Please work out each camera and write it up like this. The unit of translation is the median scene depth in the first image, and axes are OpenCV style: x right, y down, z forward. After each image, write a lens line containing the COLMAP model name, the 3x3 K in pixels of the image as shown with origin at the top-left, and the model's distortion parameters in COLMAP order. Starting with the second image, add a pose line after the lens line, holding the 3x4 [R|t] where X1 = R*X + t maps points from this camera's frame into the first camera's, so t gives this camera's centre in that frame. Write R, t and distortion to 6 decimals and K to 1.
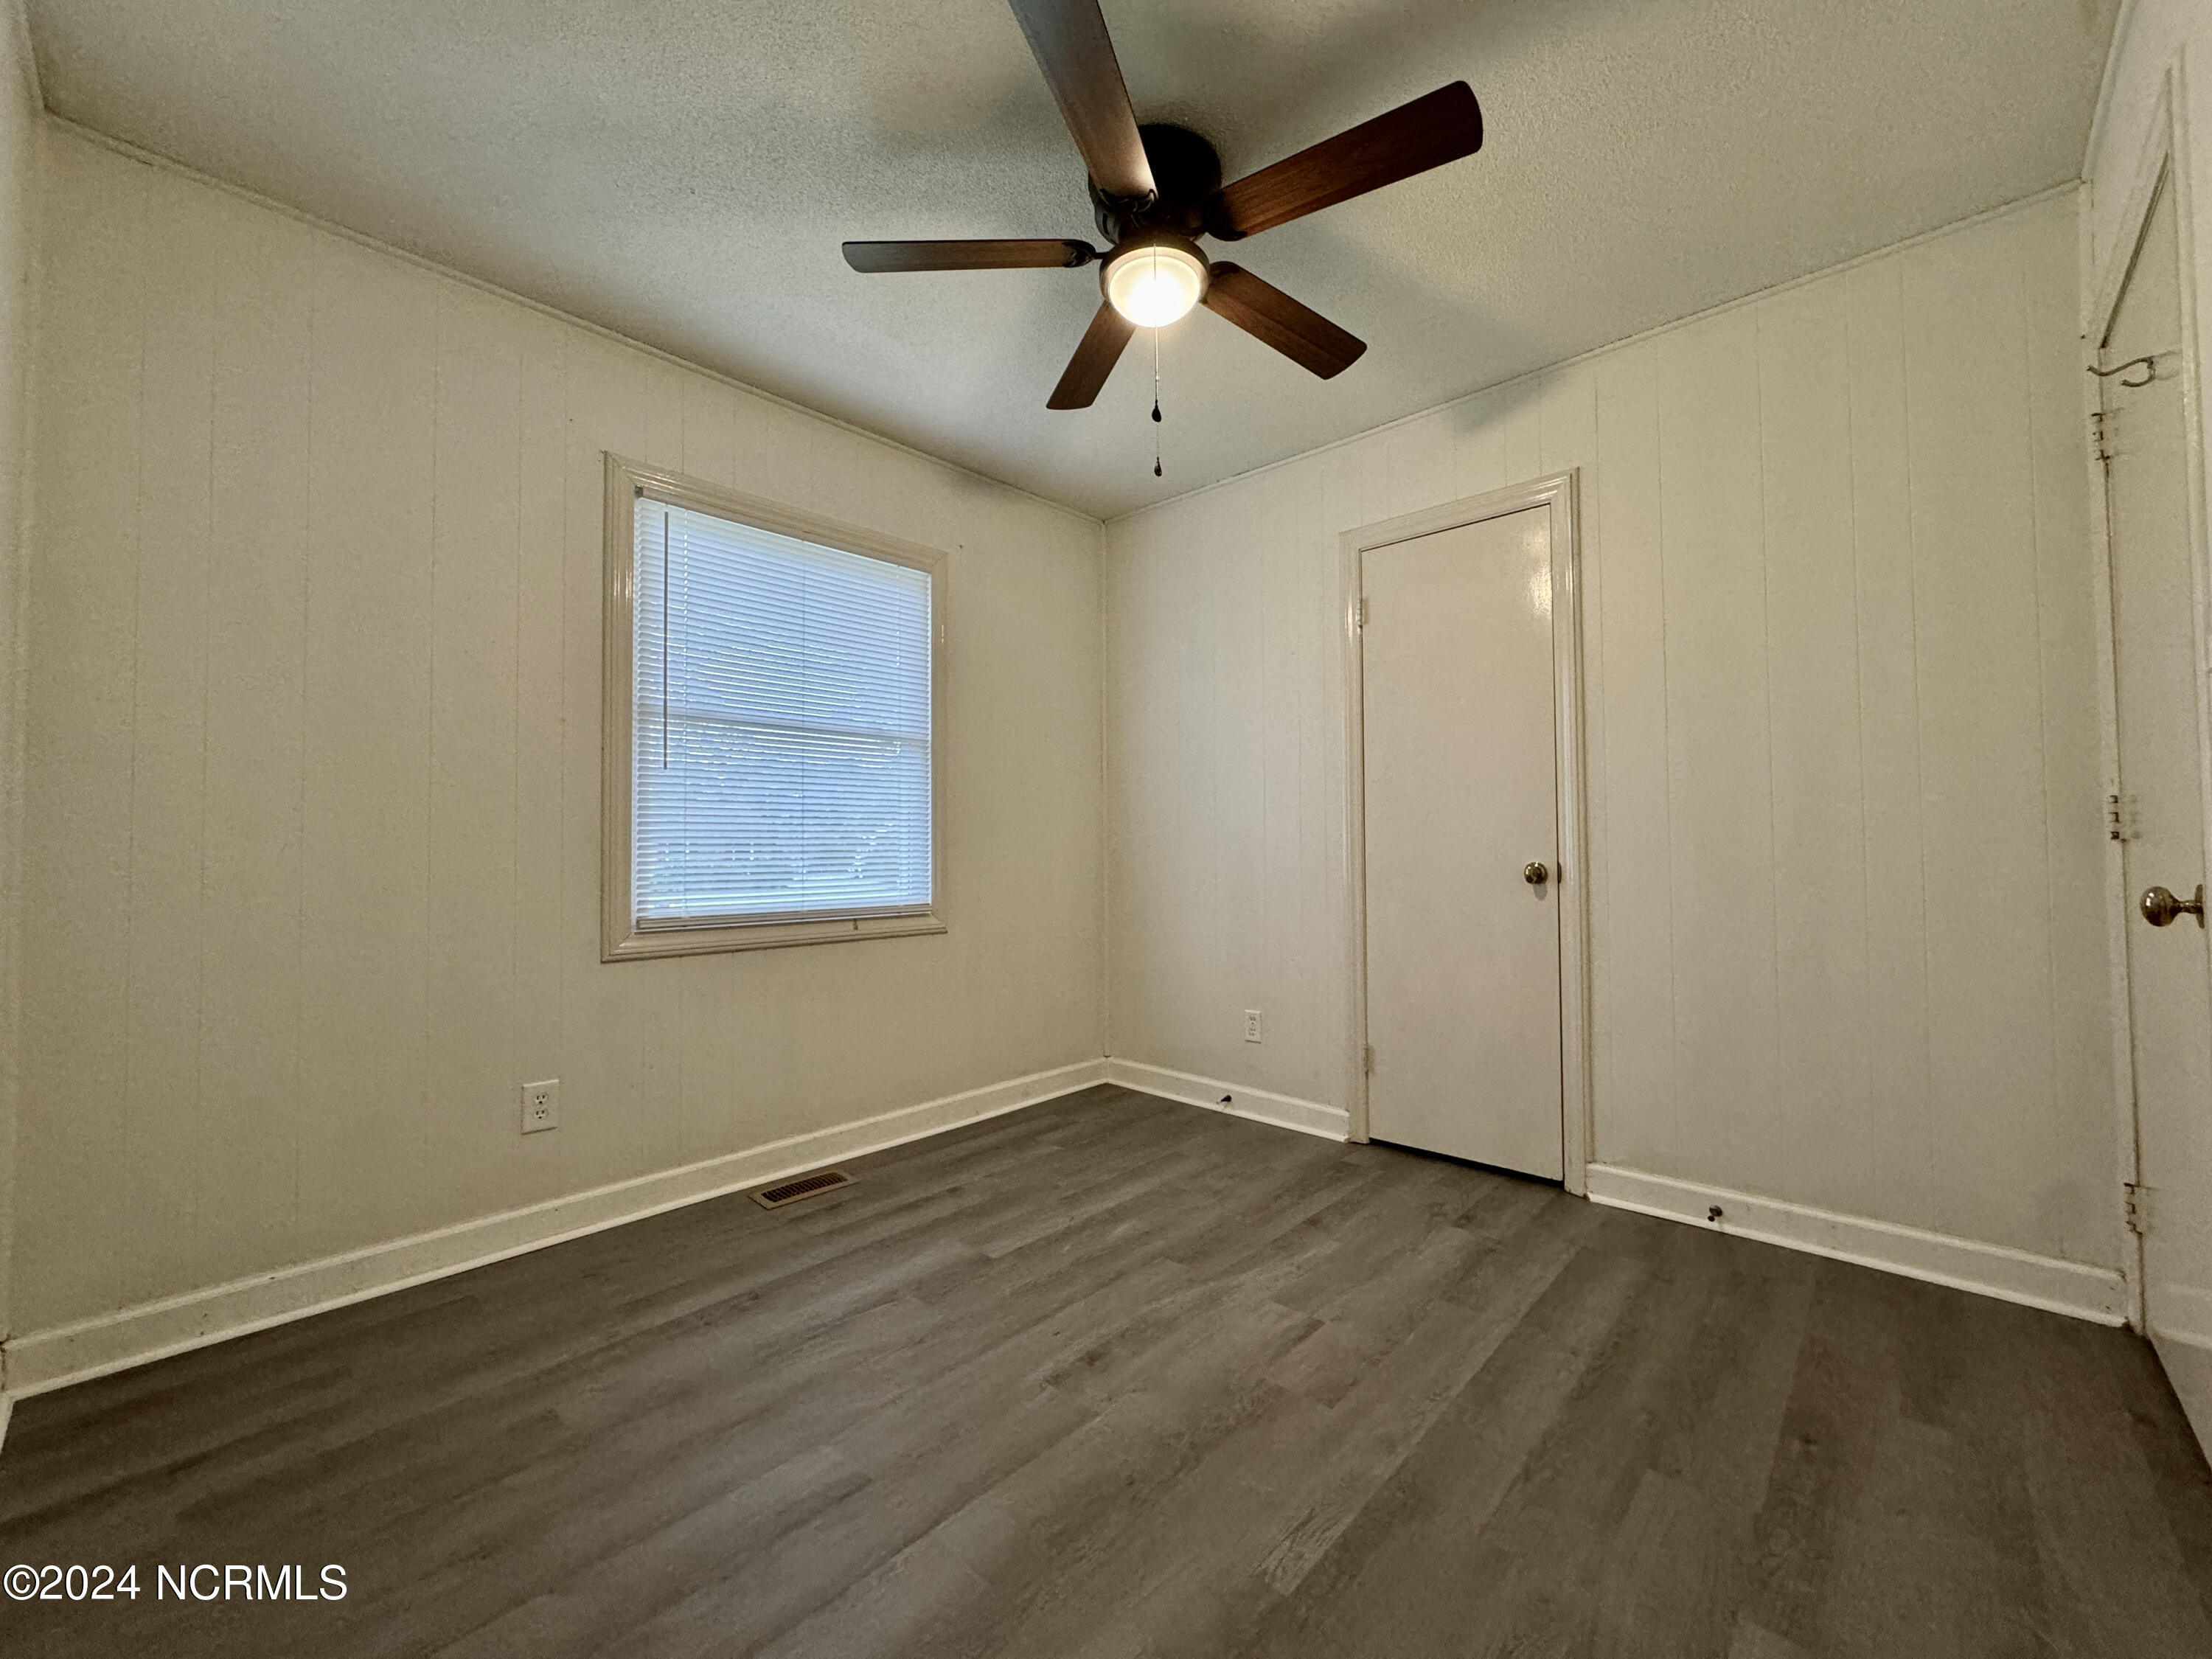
lens RADIAL K [[881.3, 0, 1105.6], [0, 881.3, 826.2], [0, 0, 1]] dist [-0.004108, 0.000520]
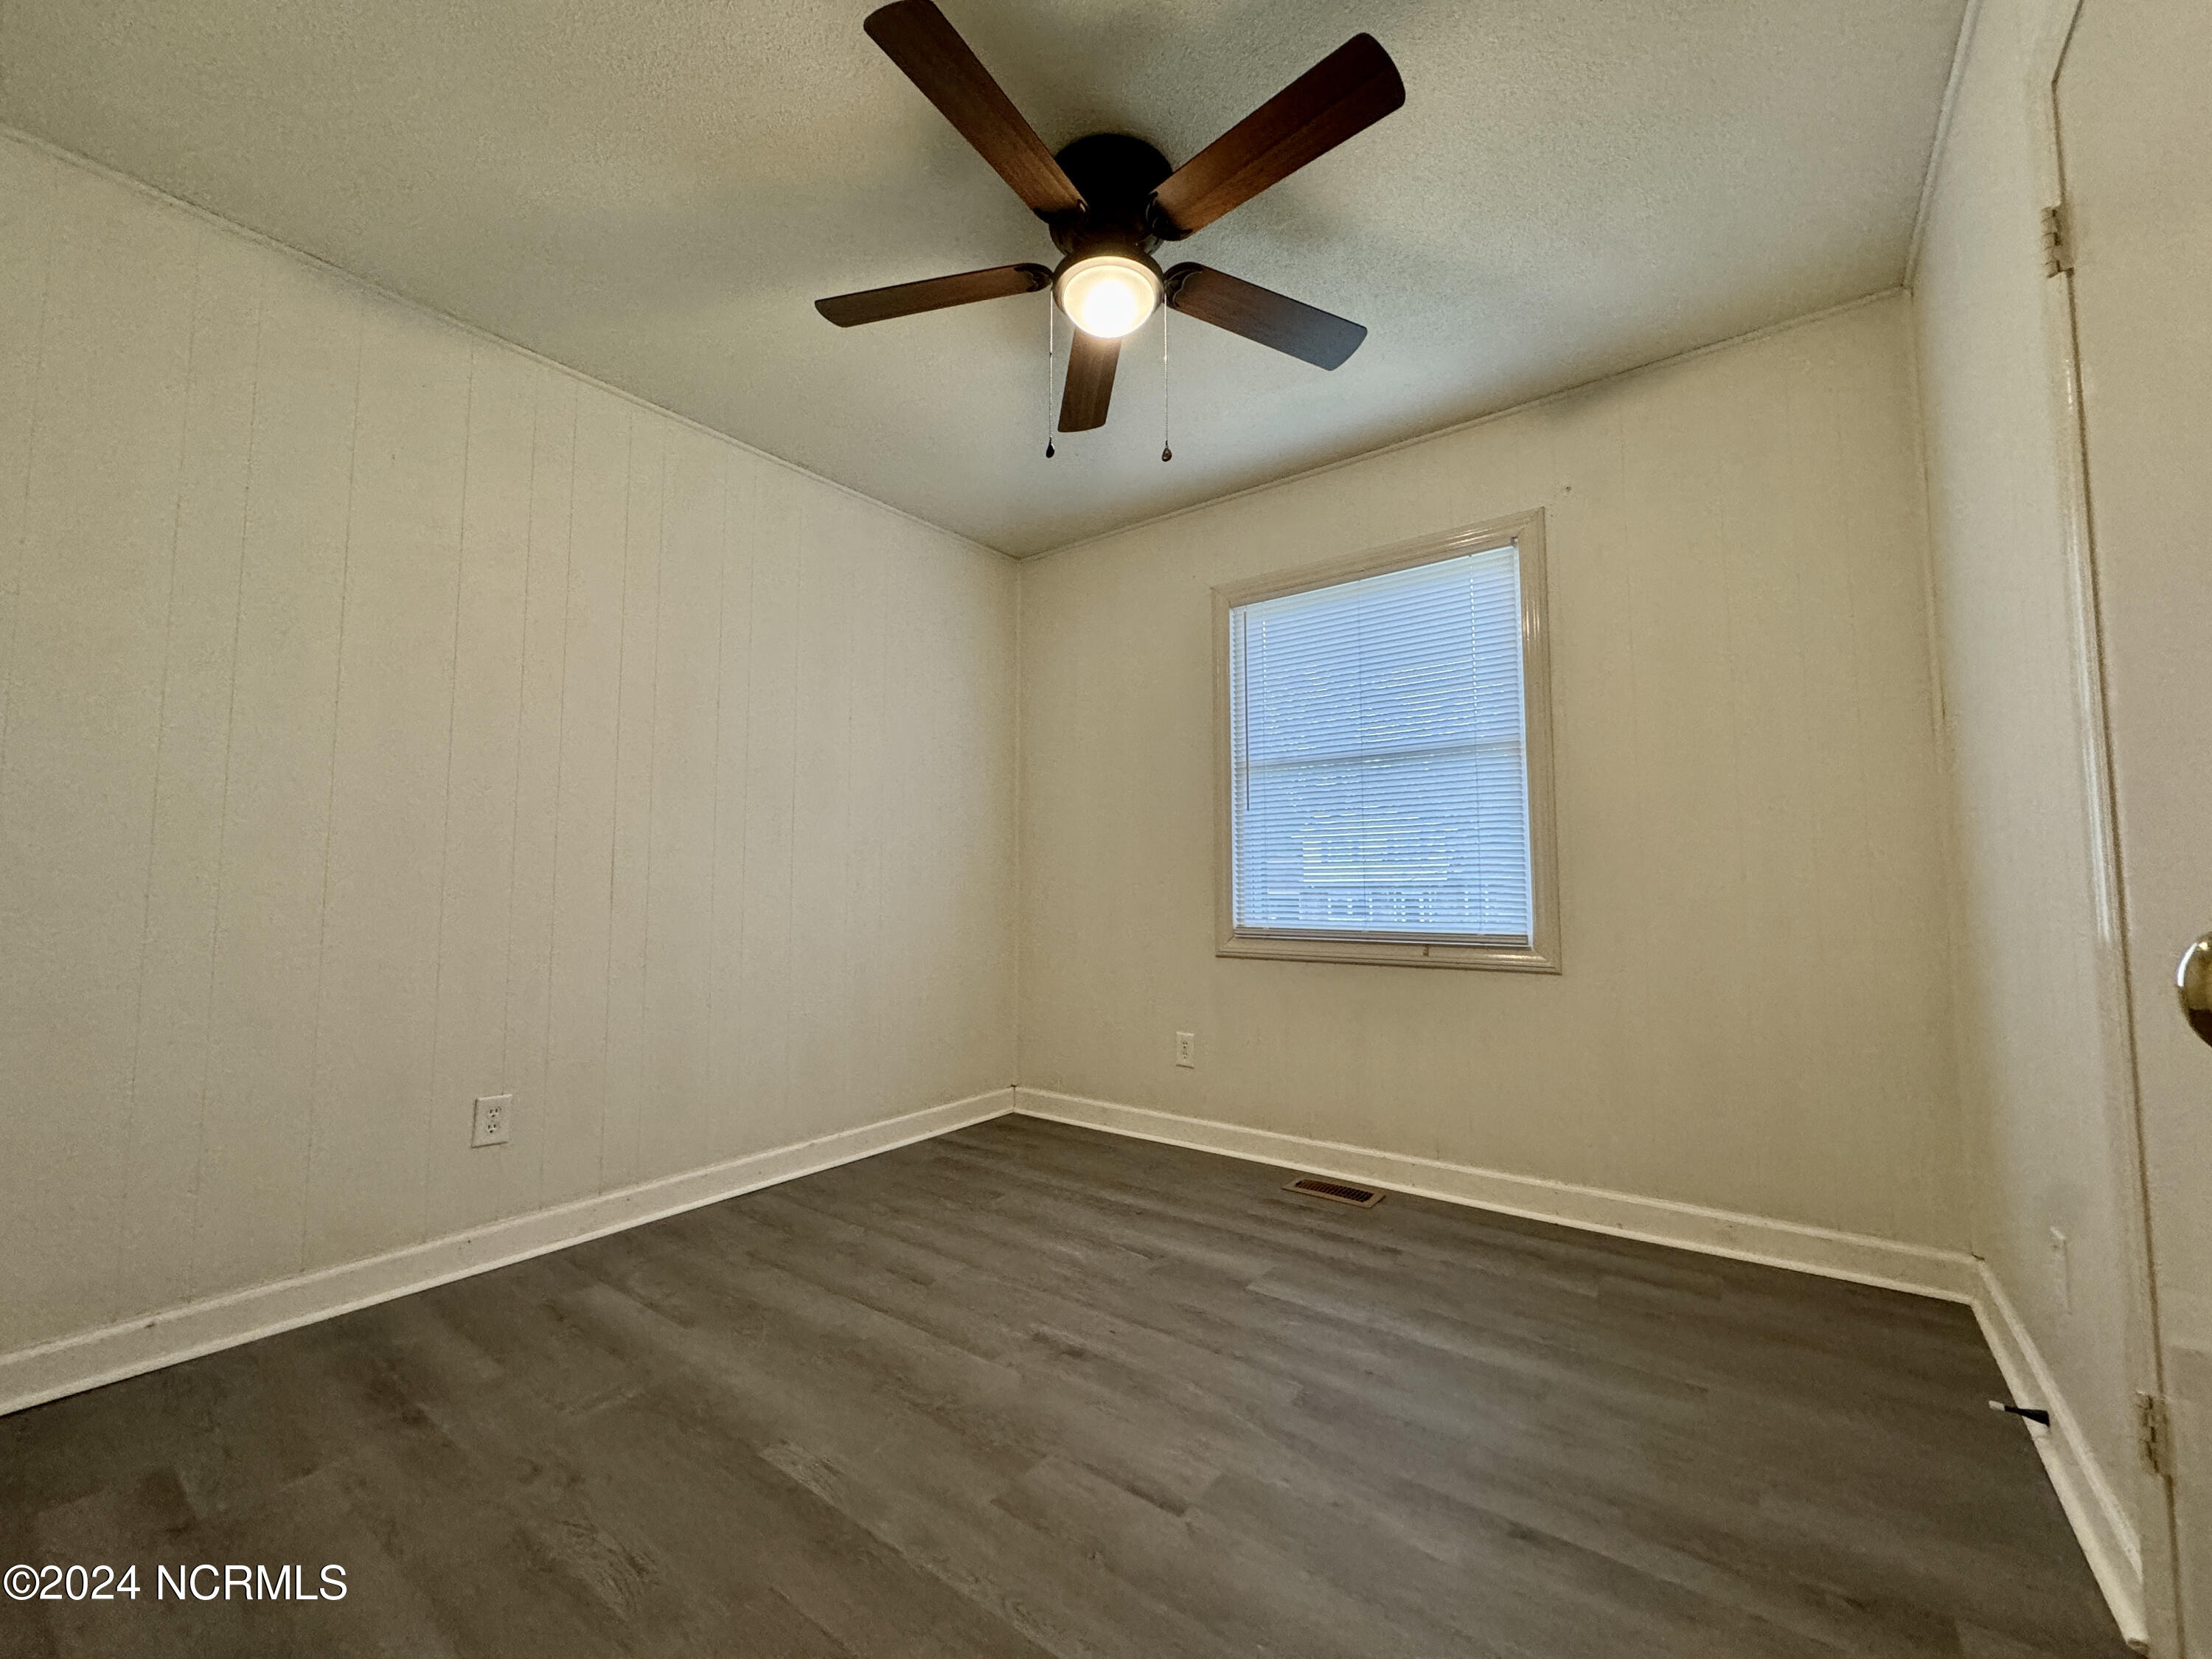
lens RADIAL K [[881.3, 0, 1106.0], [0, 881.3, 830.2], [0, 0, 1]] dist [-0.004108, 0.000520]
pose [[0.101142, -0.060189, -0.993050, 0.764608], [0.028370, 0.997937, -0.057596, 0.032496], [0.994467, -0.022348, 0.102640, 0.676034]]
